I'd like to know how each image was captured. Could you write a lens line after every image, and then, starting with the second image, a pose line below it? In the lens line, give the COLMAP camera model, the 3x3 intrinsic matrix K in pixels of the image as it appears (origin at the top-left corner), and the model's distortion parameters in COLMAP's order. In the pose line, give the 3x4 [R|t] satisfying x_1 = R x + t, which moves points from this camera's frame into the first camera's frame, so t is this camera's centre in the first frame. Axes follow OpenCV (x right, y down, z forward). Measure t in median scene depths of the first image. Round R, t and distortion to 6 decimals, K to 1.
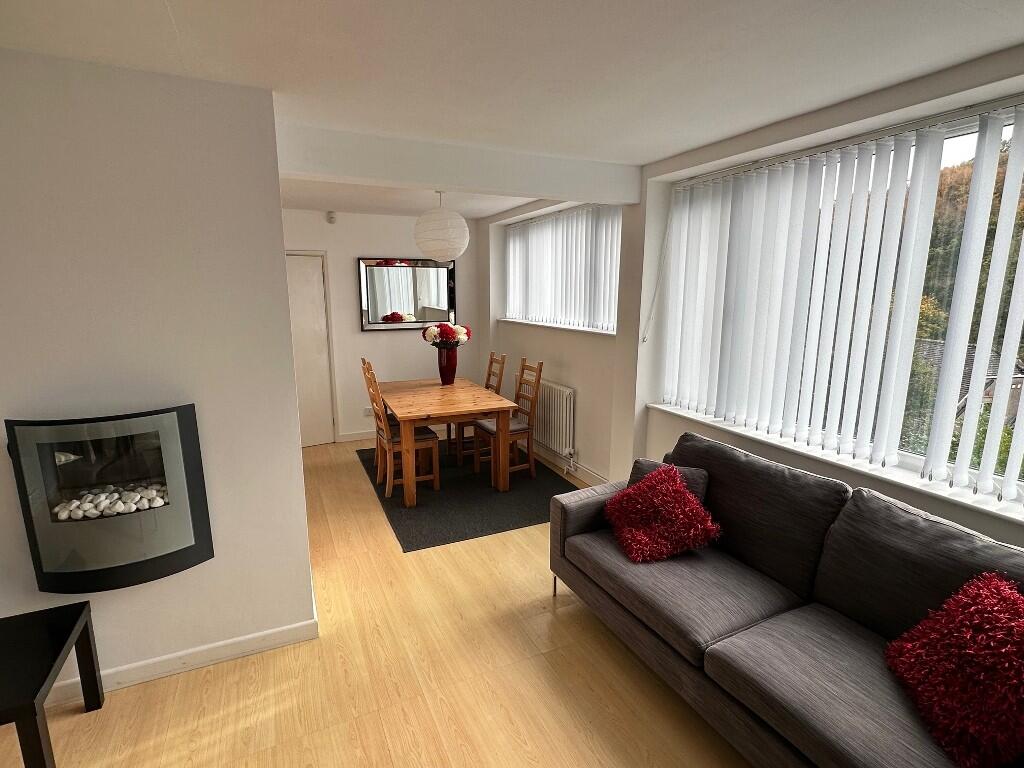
lens RADIAL K [[505.8, 0, 515.1], [0, 505.8, 379.6], [0, 0, 1]] dist [0.000301, -0.000309]
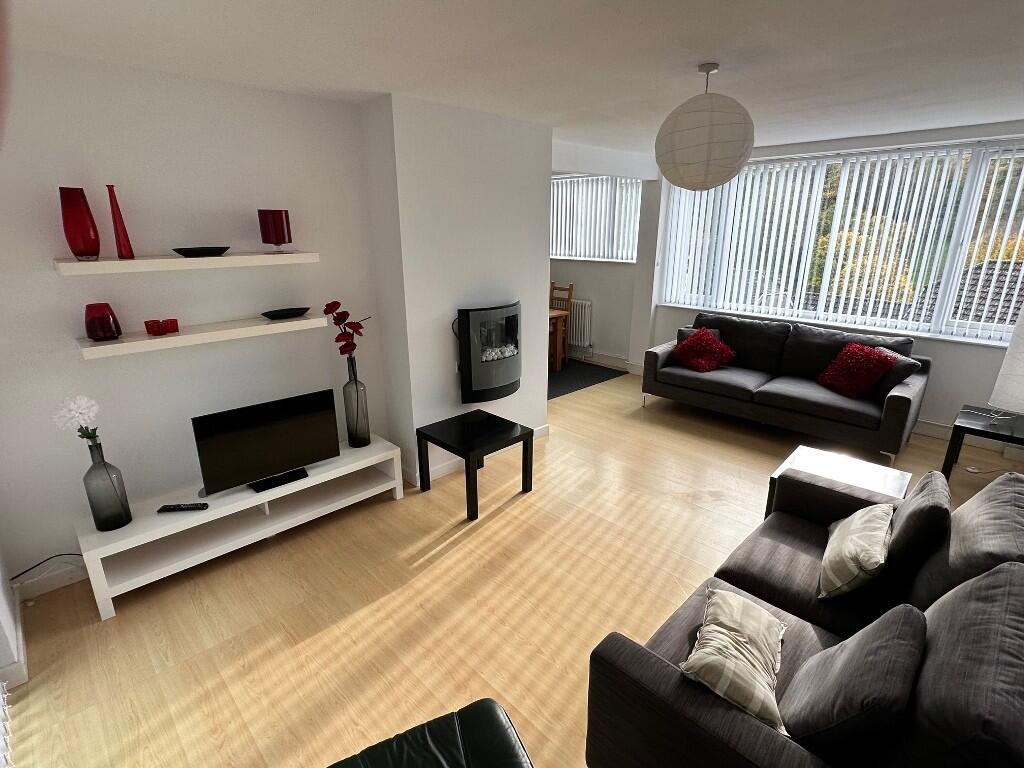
lens RADIAL K [[505.8, 0, 508.4], [0, 505.8, 386.9], [0, 0, 1]] dist [0.000301, -0.000309]
pose [[0.949073, -0.095491, 0.300237, -0.962299], [0.055365, 0.988681, 0.139441, 0.076016], [-0.310154, -0.115717, 0.943617, -0.594992]]
